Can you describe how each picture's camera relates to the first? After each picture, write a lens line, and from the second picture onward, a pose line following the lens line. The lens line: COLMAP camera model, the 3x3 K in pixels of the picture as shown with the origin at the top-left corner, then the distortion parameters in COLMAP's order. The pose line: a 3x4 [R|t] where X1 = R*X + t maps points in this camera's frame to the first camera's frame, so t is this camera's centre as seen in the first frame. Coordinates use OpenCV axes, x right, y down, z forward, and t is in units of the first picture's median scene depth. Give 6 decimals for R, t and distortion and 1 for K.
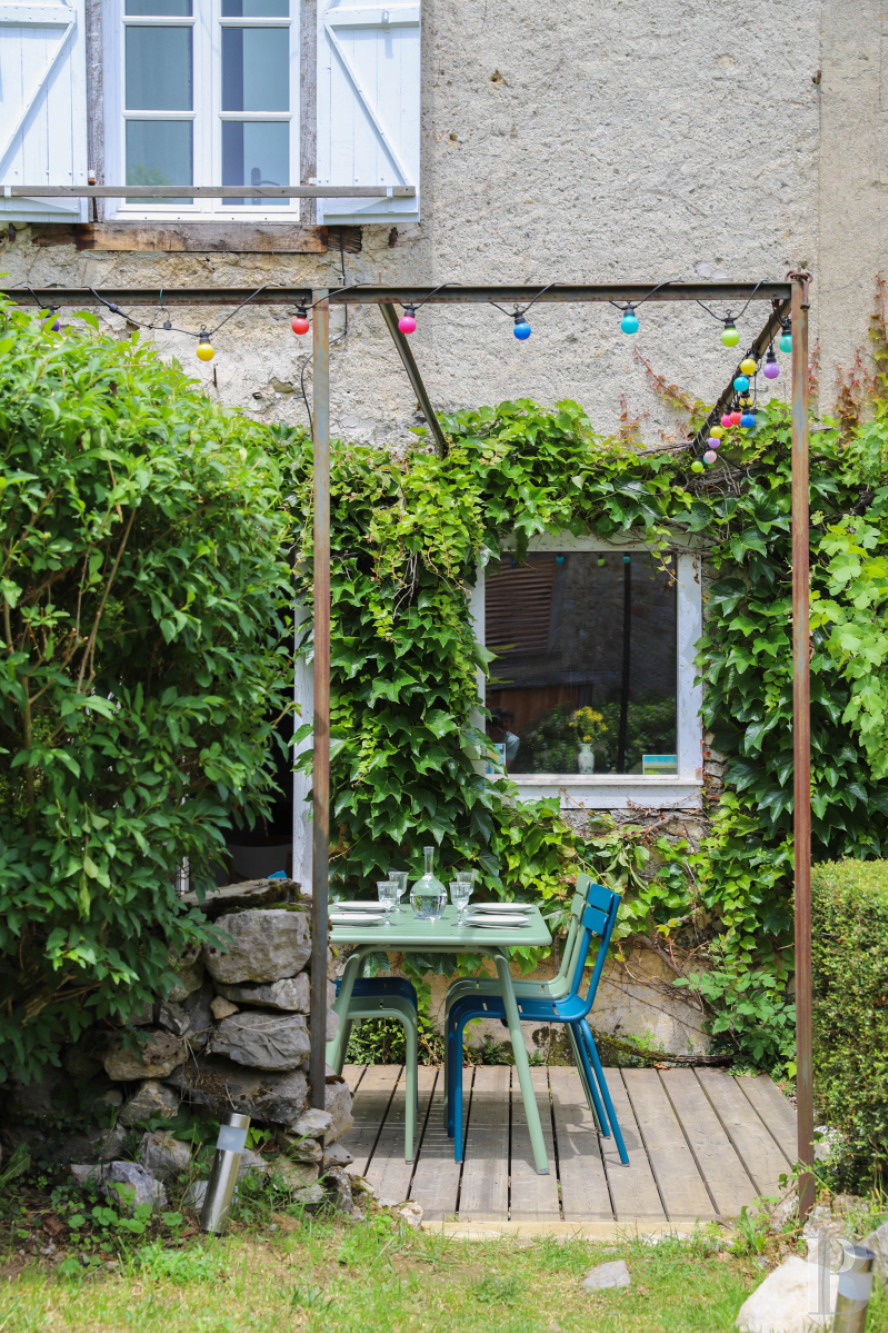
lens RADIAL K [[2233.7, 0, 444.0], [0, 2233.7, 666.5], [0, 0, 1]] dist [0.183192, 0.028390]
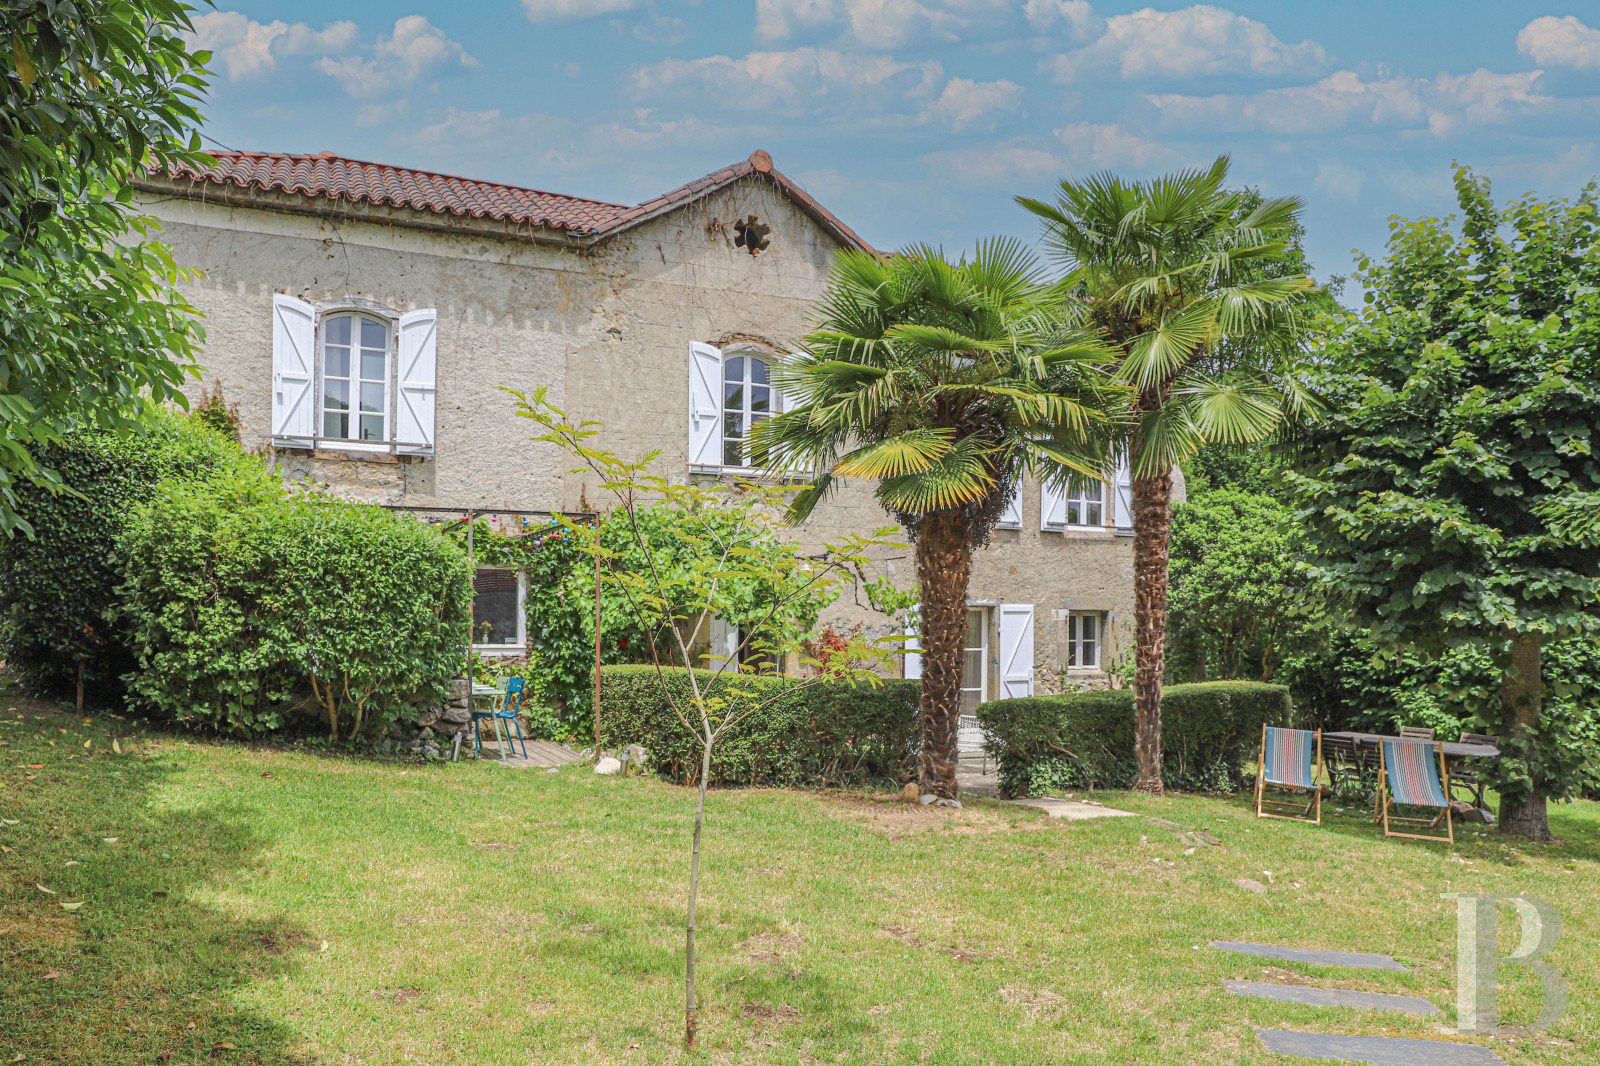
lens RADIAL K [[1259.8, 0, 795.4], [0, 1259.8, 624.8], [0, 0, 1]] dist [-0.044058, 0.007127]
pose [[0.895924, 0.004931, 0.444180, -0.316292], [-0.017240, 0.999571, 0.023676, -0.024997], [-0.443873, -0.028869, 0.895625, -0.685235]]
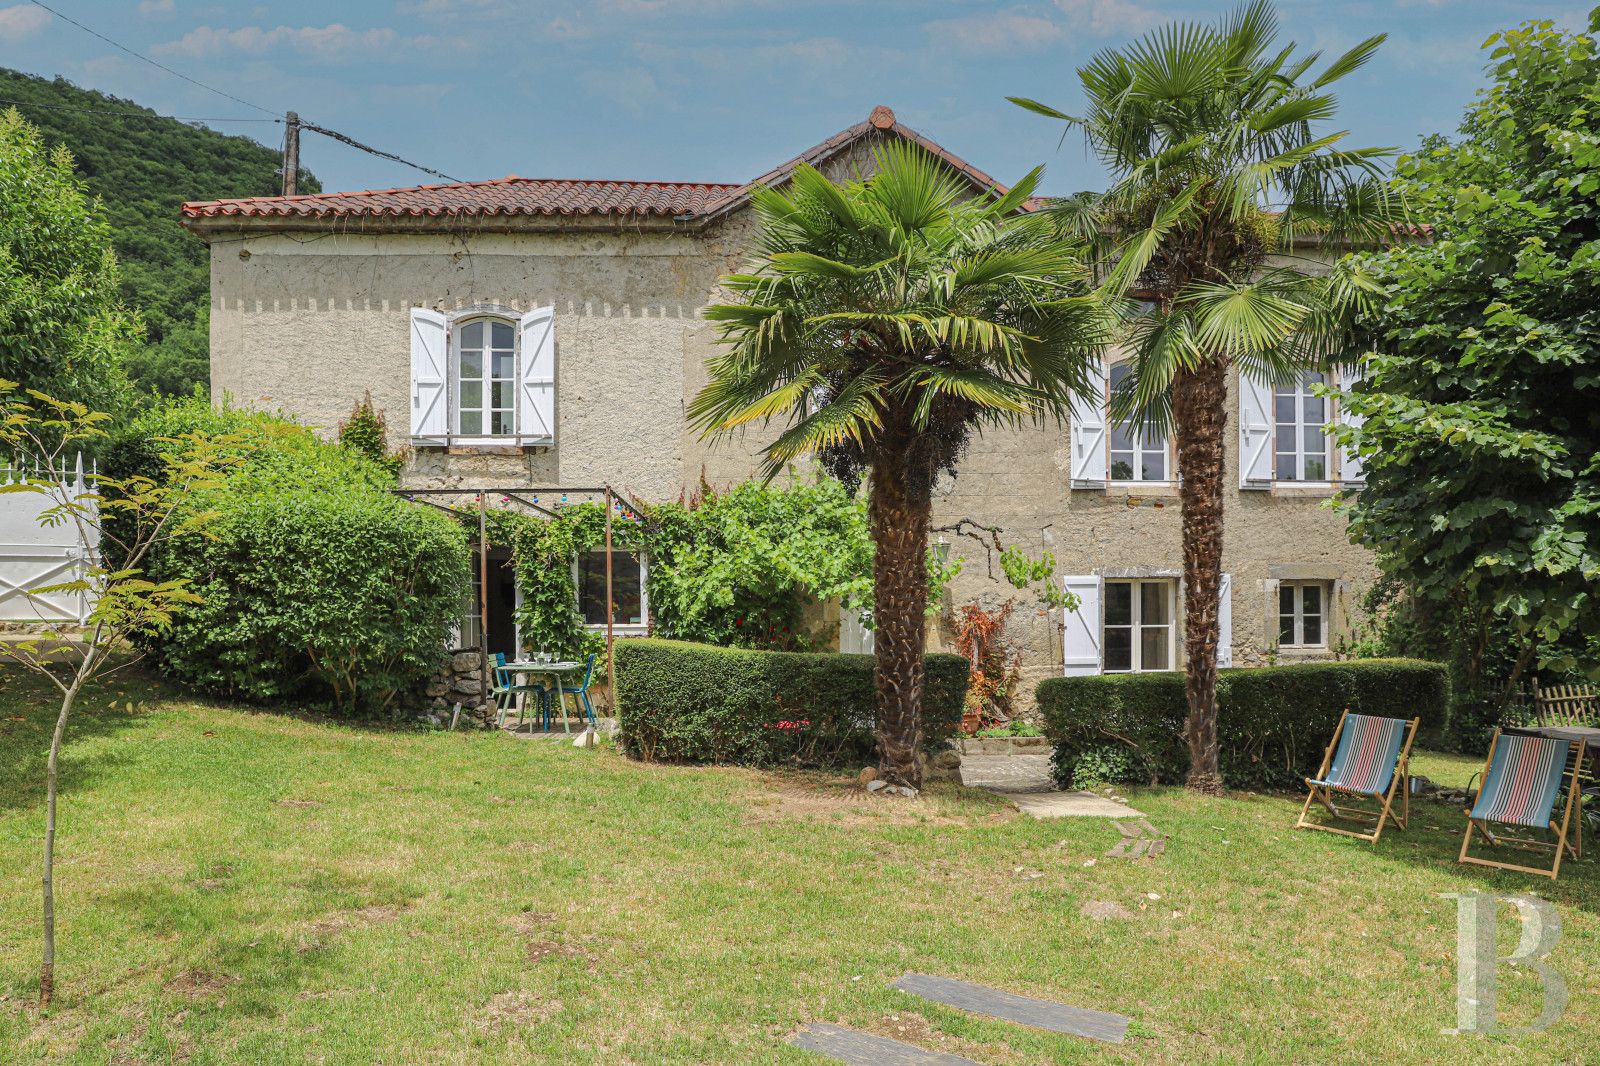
lens RADIAL K [[1223.6, 0, 804.9], [0, 1223.6, 621.5], [0, 0, 1]] dist [-0.056104, -0.001194]
pose [[0.998341, -0.006173, 0.057239, 0.238779], [0.004690, 0.999651, 0.026006, 0.002189], [-0.057379, -0.025694, 0.998022, -0.705340]]
